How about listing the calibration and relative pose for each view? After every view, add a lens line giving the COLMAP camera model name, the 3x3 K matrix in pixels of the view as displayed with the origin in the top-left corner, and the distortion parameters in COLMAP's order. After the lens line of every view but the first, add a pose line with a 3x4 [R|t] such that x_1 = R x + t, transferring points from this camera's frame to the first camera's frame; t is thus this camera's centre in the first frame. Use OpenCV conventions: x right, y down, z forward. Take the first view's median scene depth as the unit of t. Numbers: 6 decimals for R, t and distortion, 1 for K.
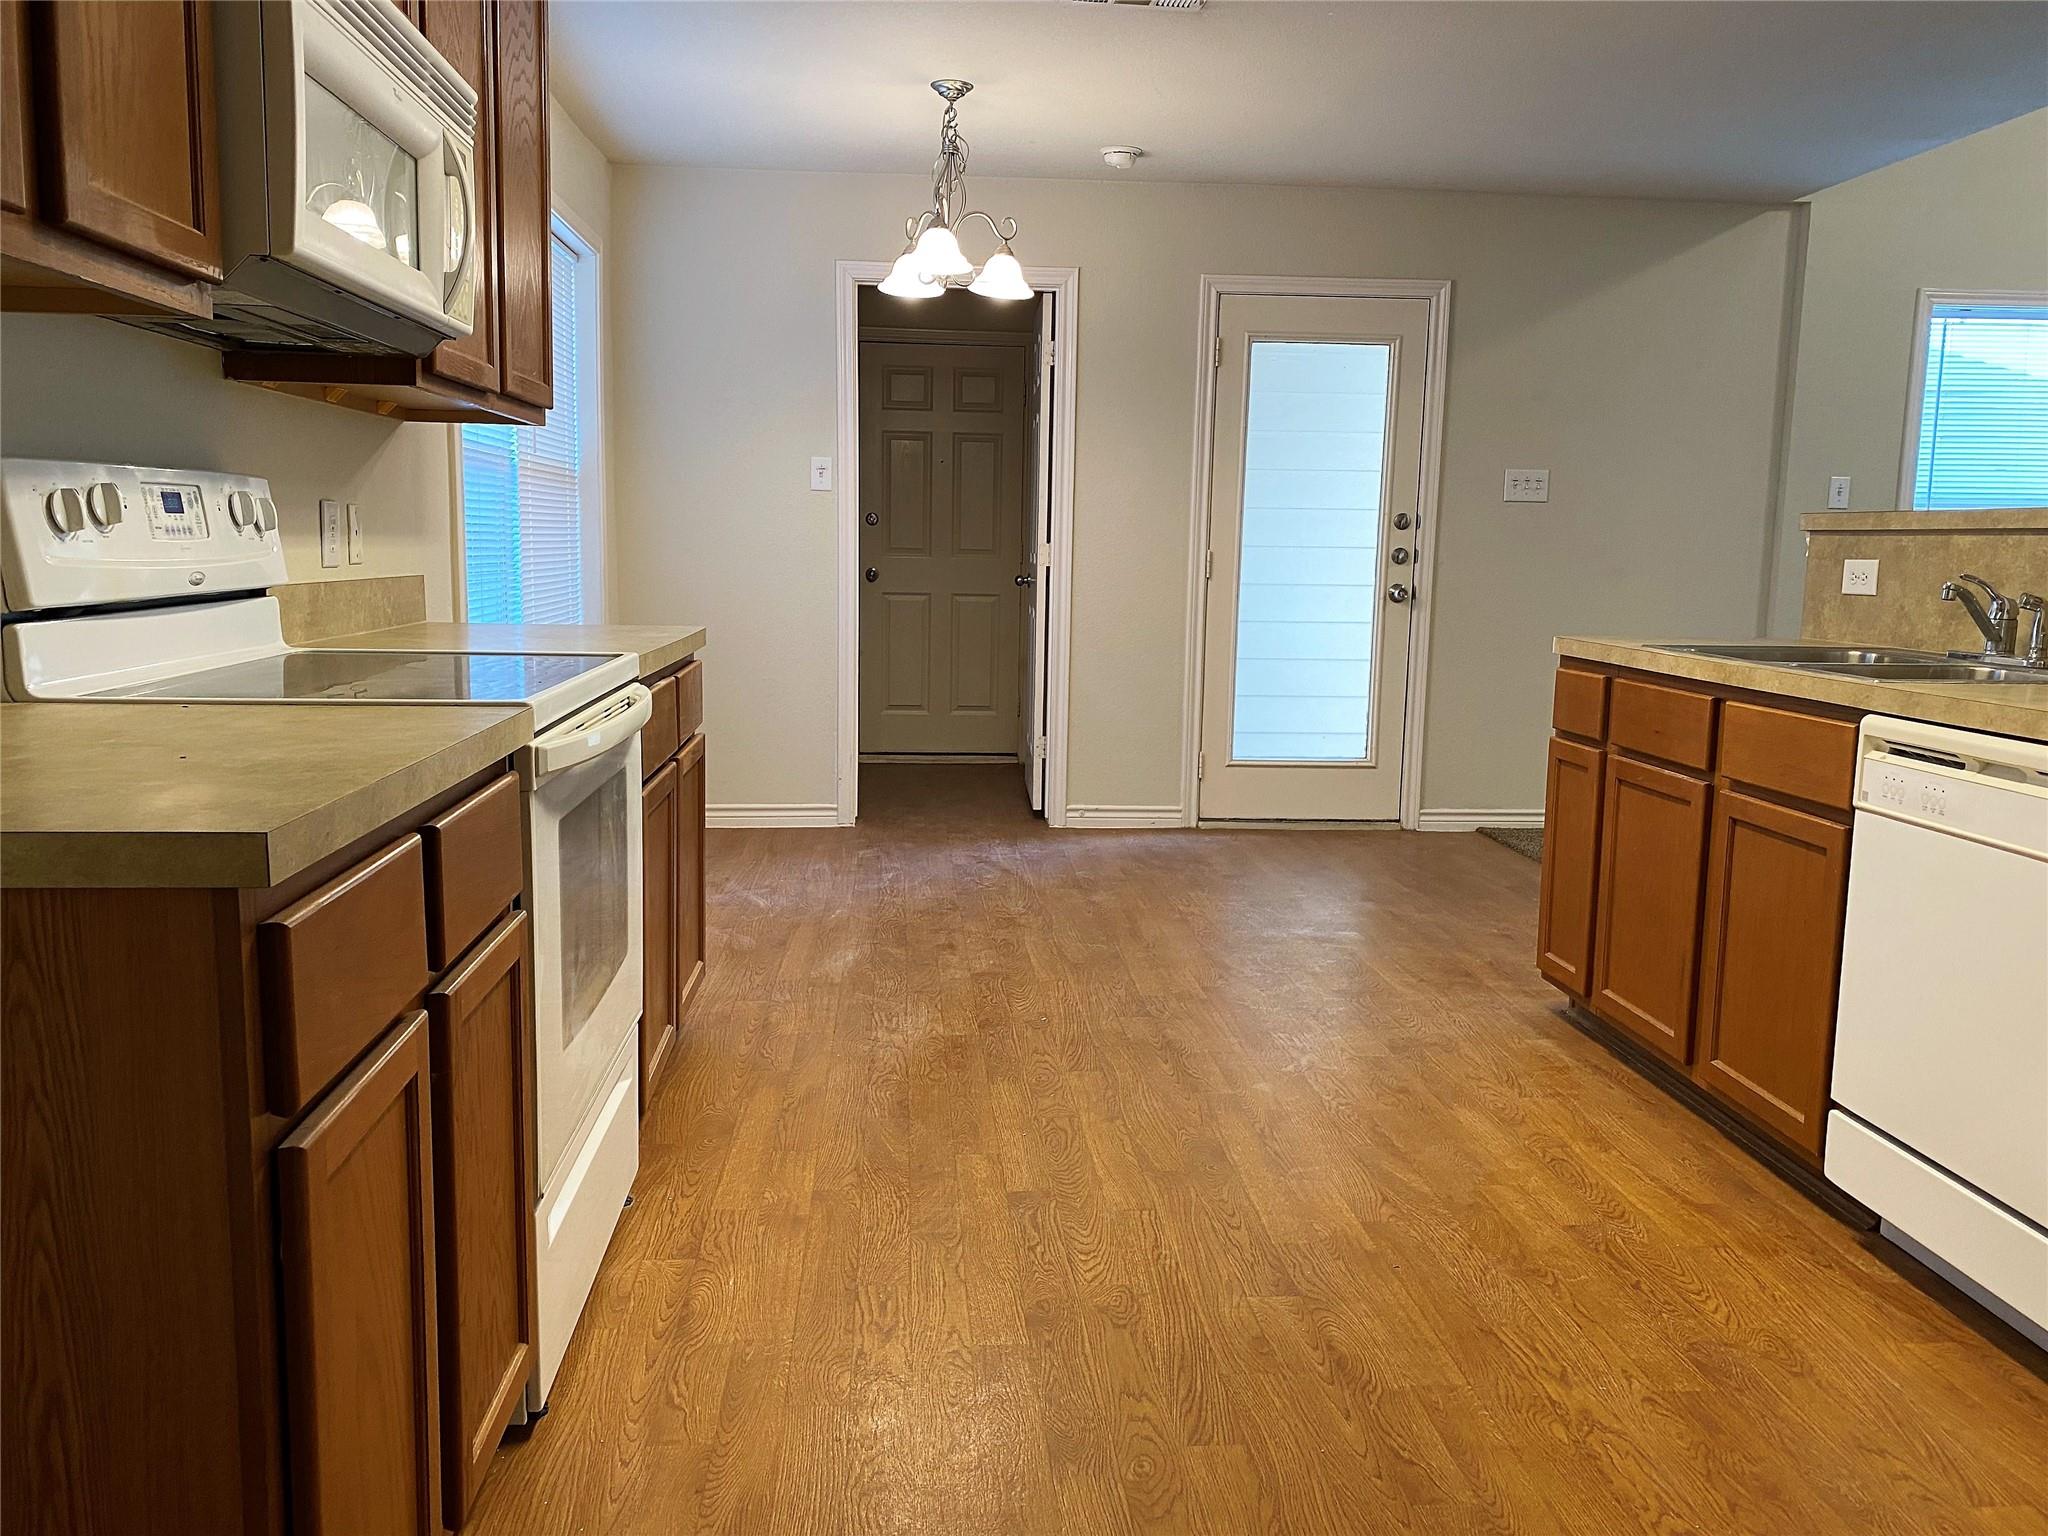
lens RADIAL K [[1581.5, 0, 1024.0], [0, 1581.5, 768.0], [0, 0, 1]] dist [-0.003730, -0.001950]
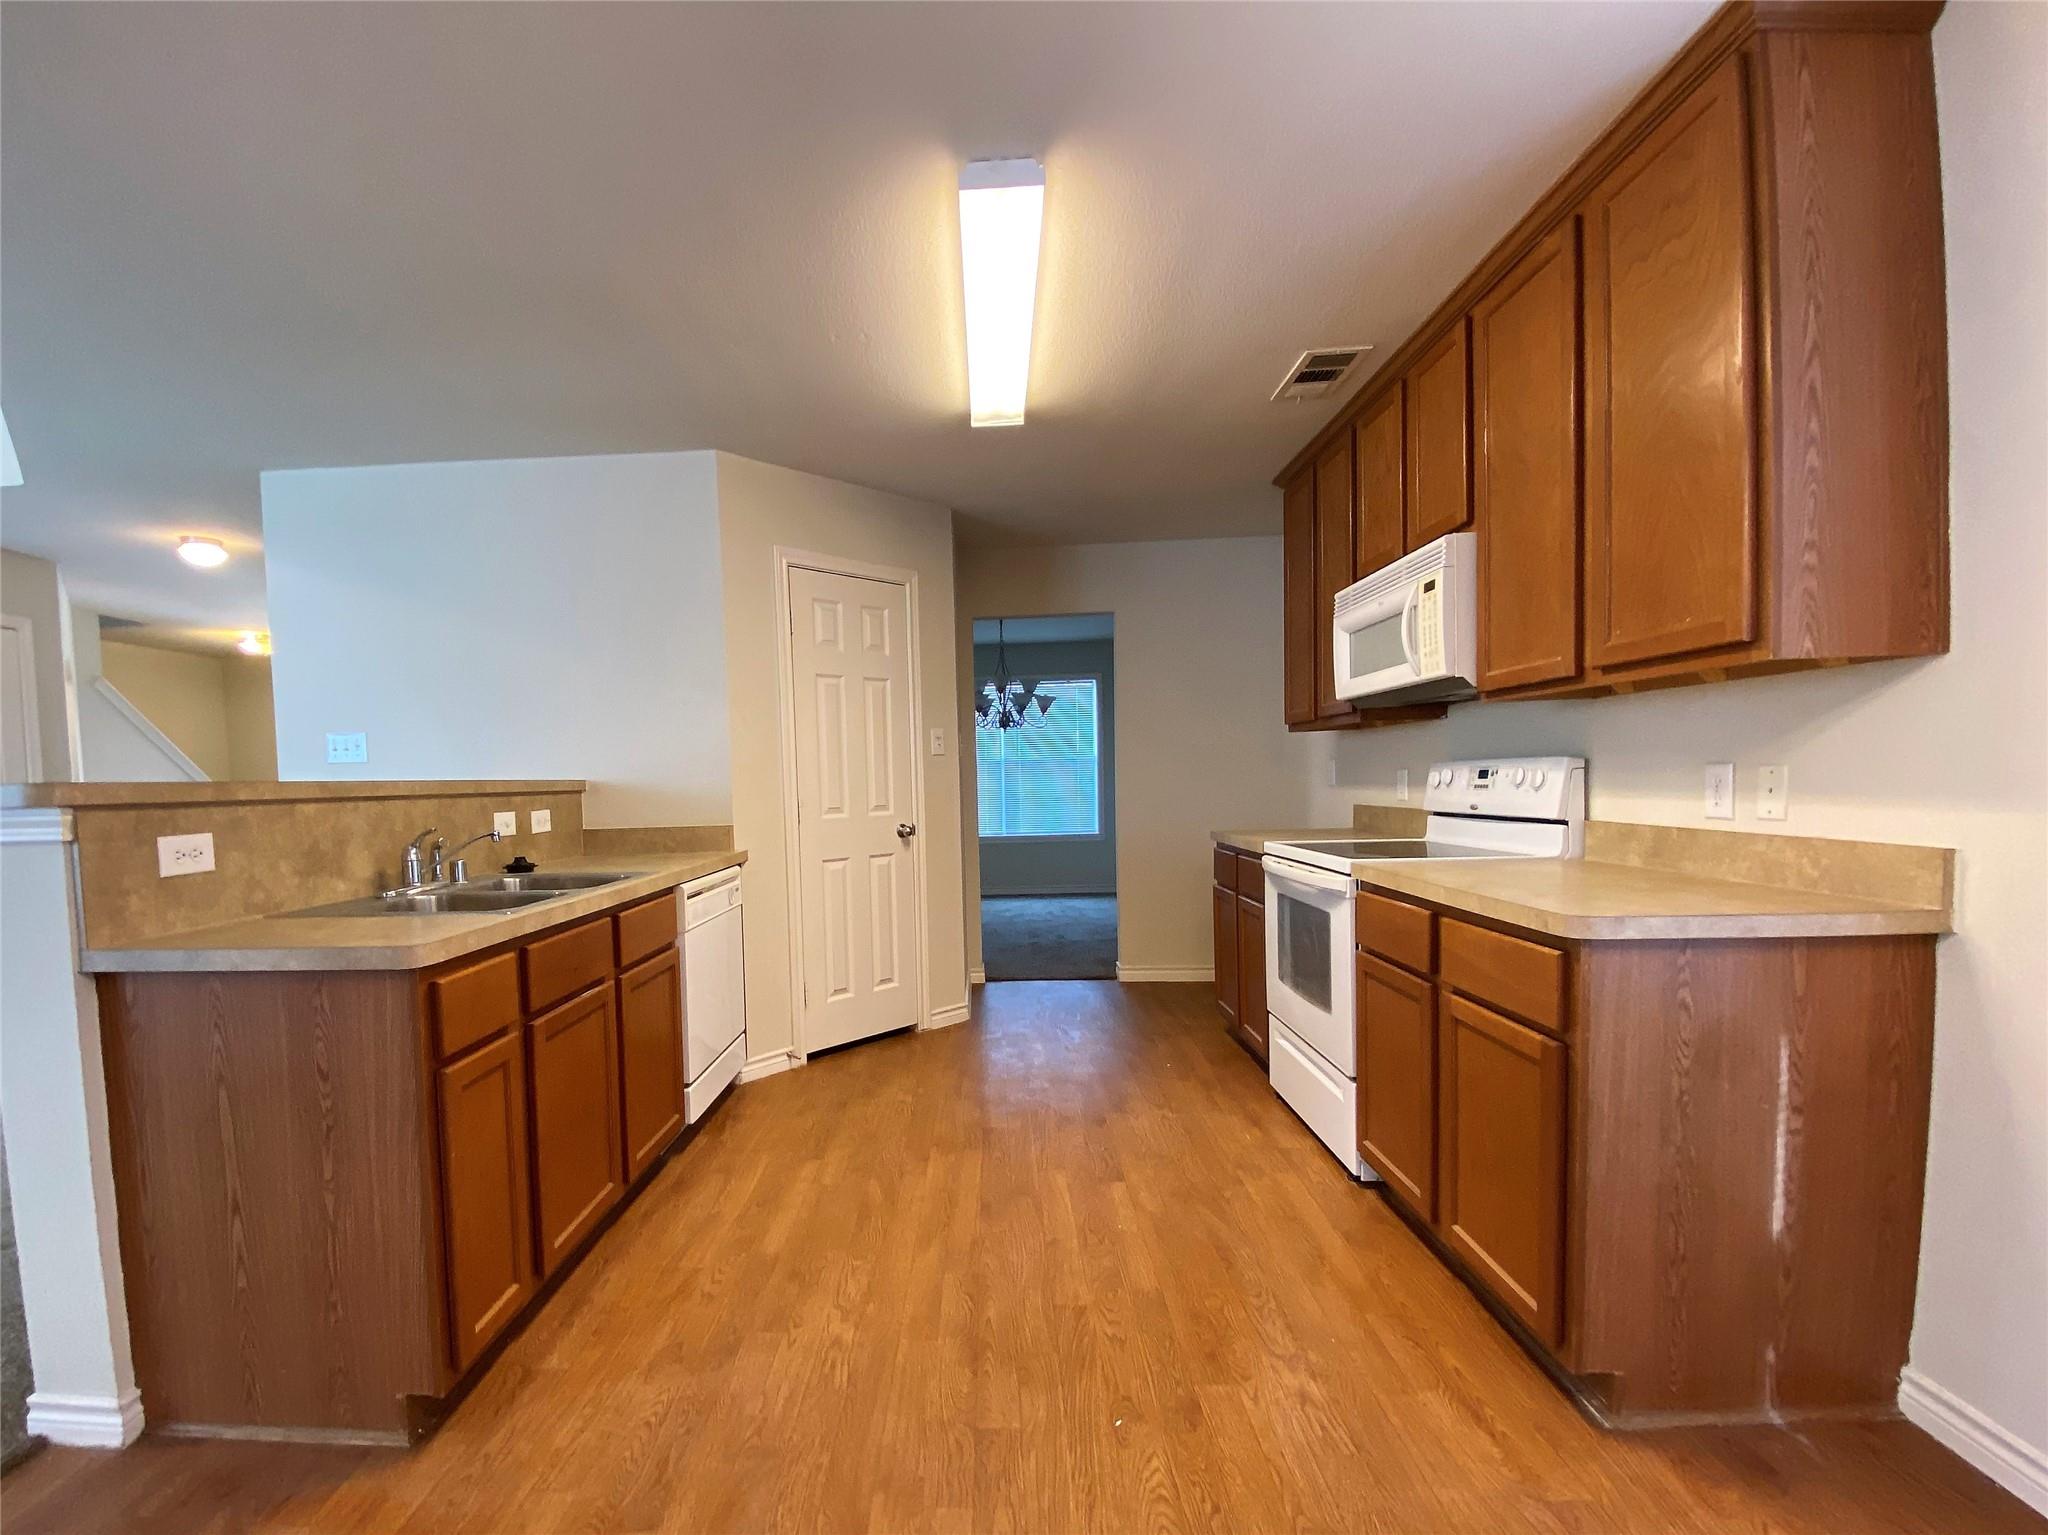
lens RADIAL K [[827.7, 0, 961.5], [0, 827.7, 773.1], [0, 0, 1]] dist [0.000104, -0.000017]
pose [[-0.991964, 0.009866, 0.126137, 0.038441], [0.026993, 0.990505, 0.134801, -0.233991], [-0.123610, 0.137123, -0.982811, 1.505876]]
